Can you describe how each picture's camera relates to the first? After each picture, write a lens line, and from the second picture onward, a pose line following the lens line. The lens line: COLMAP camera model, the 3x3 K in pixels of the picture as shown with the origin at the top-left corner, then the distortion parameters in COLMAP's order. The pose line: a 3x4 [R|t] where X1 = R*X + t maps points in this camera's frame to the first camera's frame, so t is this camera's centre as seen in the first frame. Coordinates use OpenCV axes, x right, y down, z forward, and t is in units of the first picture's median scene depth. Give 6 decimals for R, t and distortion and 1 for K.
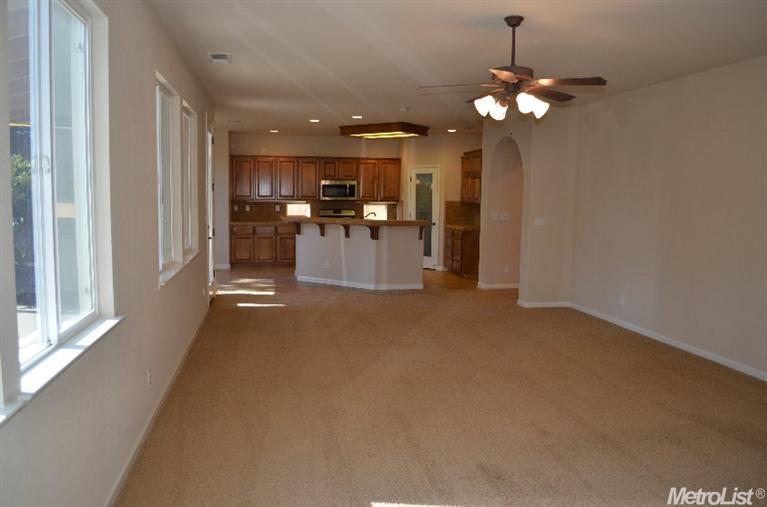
lens RADIAL K [[602.9, 0, 383.5], [0, 602.9, 253.5], [0, 0, 1]] dist [-0.079542, 0.008216]
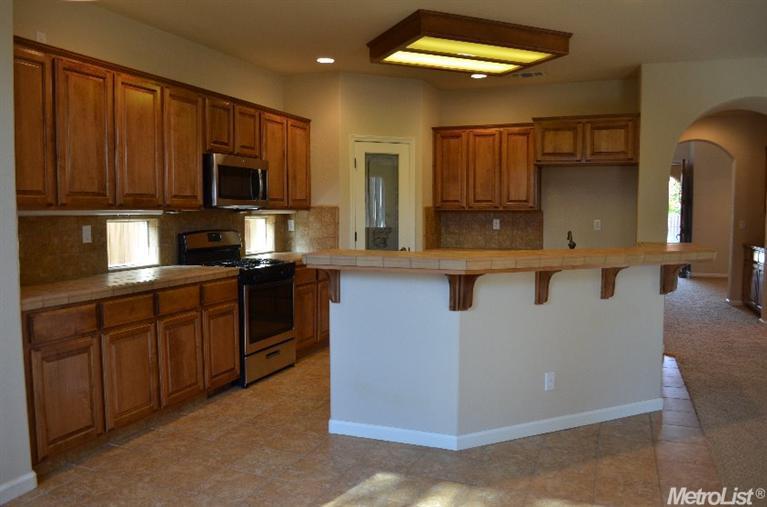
lens RADIAL K [[602.9, 0, 383.5], [0, 602.9, 253.5], [0, 0, 1]] dist [-0.079542, 0.008216]
pose [[0.529873, -0.070322, 0.845157, -0.366552], [0.088510, 0.995700, 0.027357, -0.062325], [-0.843446, 0.060309, 0.533818, 0.731784]]
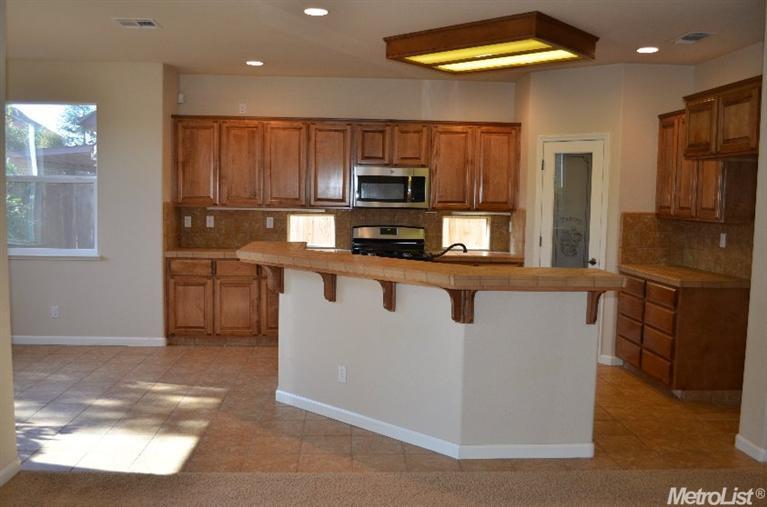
lens RADIAL K [[702.0, 0, 383.5], [0, 702.0, 253.5], [0, 0, 1]] dist [-0.063936, 0.000361]
pose [[0.991570, 0.017554, -0.128375, -0.006798], [-0.019471, 0.999717, -0.013696, -0.044911], [0.128098, 0.016080, 0.991631, 0.447939]]
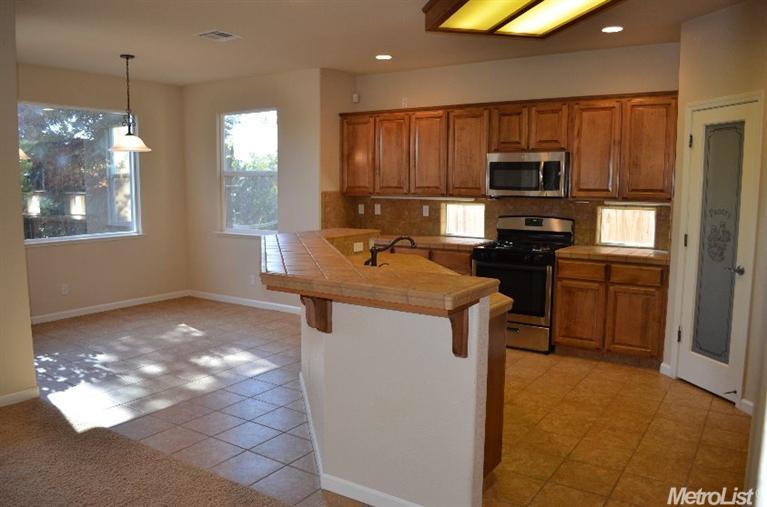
lens RADIAL K [[602.9, 0, 383.5], [0, 602.9, 253.5], [0, 0, 1]] dist [-0.079542, 0.008216]
pose [[0.715909, 0.071915, -0.694480, 0.166105], [-0.063966, 0.997254, 0.037329, -0.057865], [0.695257, 0.017699, 0.718543, 0.623695]]
